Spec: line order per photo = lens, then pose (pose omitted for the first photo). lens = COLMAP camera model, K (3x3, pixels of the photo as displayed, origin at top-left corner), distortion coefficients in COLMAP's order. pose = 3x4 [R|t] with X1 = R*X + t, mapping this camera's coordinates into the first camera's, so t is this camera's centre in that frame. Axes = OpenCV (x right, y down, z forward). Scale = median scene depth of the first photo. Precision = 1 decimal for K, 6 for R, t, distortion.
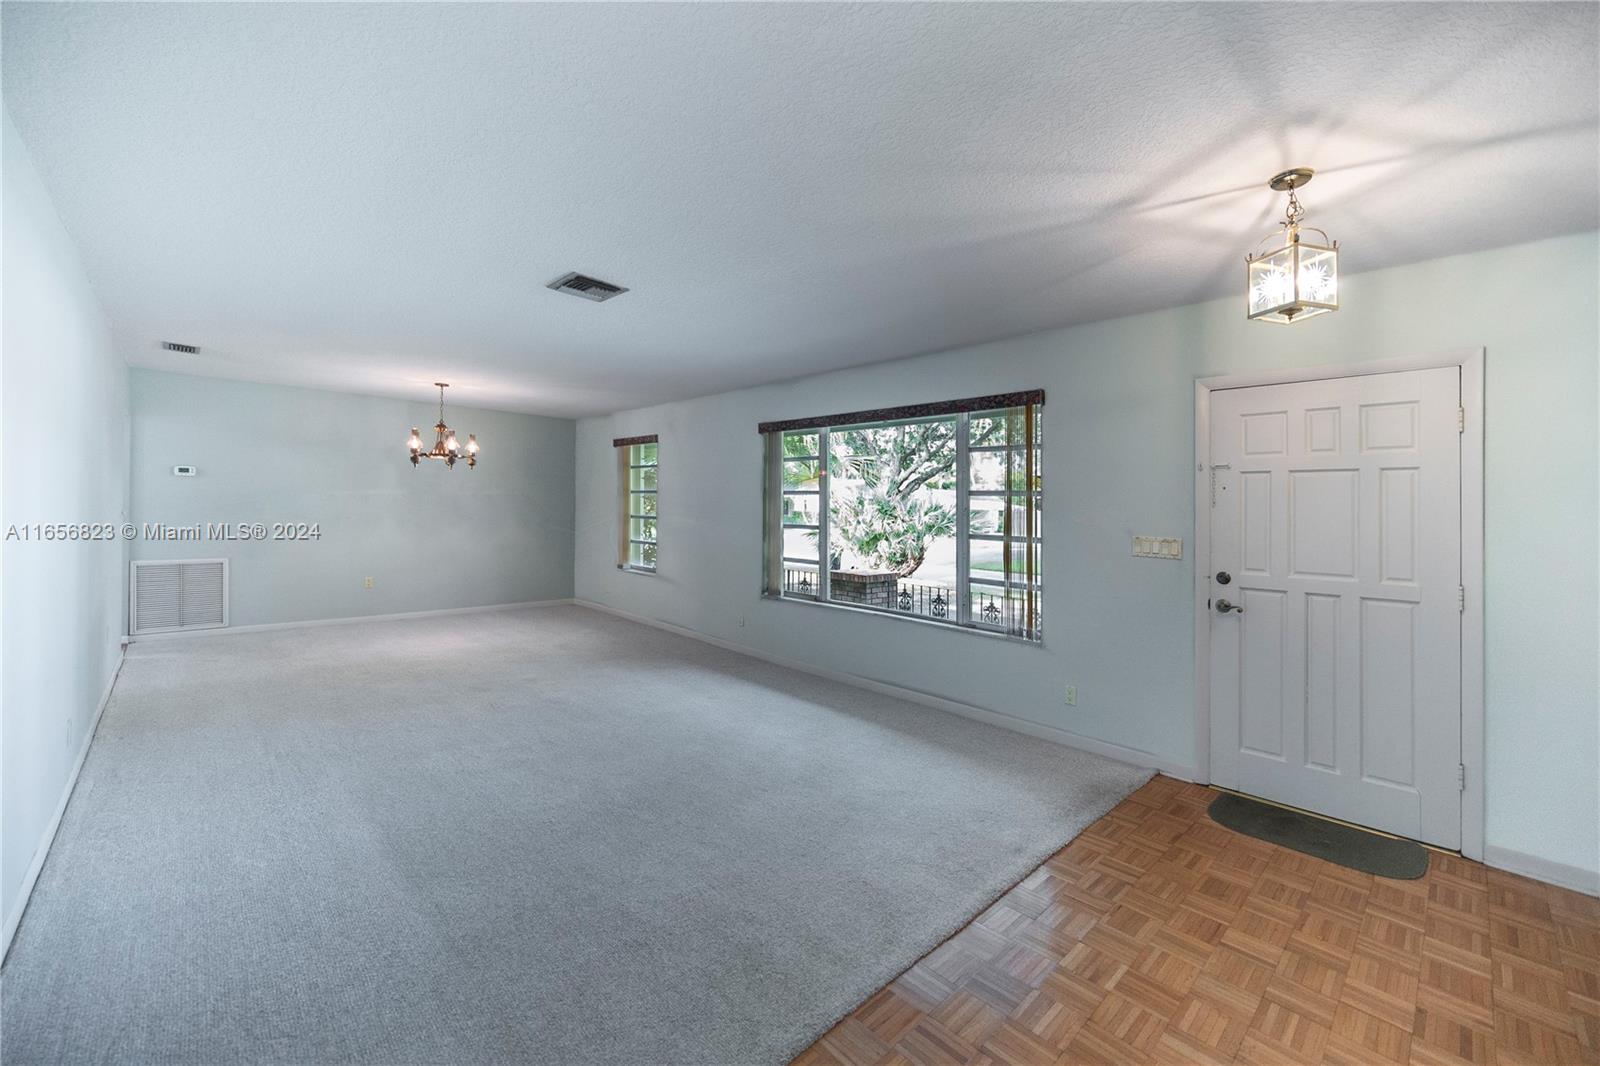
lens RADIAL K [[641.5, 0, 800.1], [0, 641.5, 508.8], [0, 0, 1]] dist [0.000009, -0.000006]
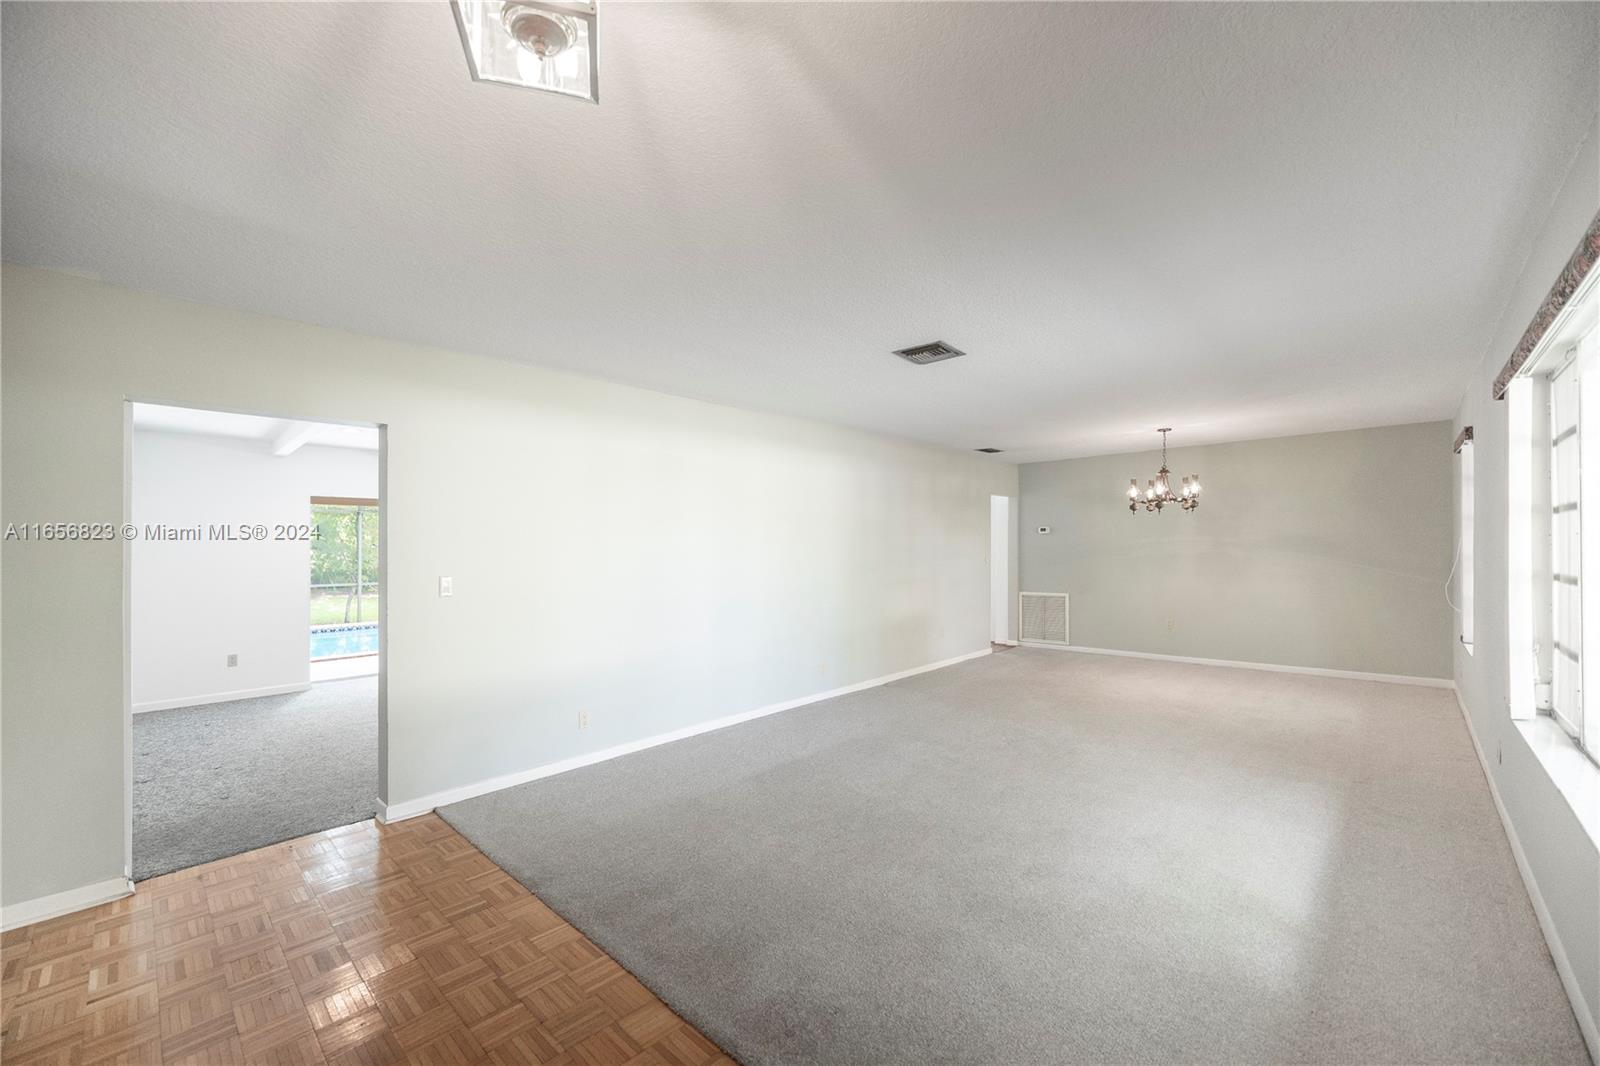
lens RADIAL K [[631.0, 0, 800.0], [0, 631.0, 558.2], [0, 0, 1]] dist [0.000062, 0.000009]
pose [[0.055651, -0.006652, -0.998428, 0.390964], [0.004259, 0.999970, -0.006425, 0.009994], [0.998441, -0.003895, 0.055678, 0.386170]]
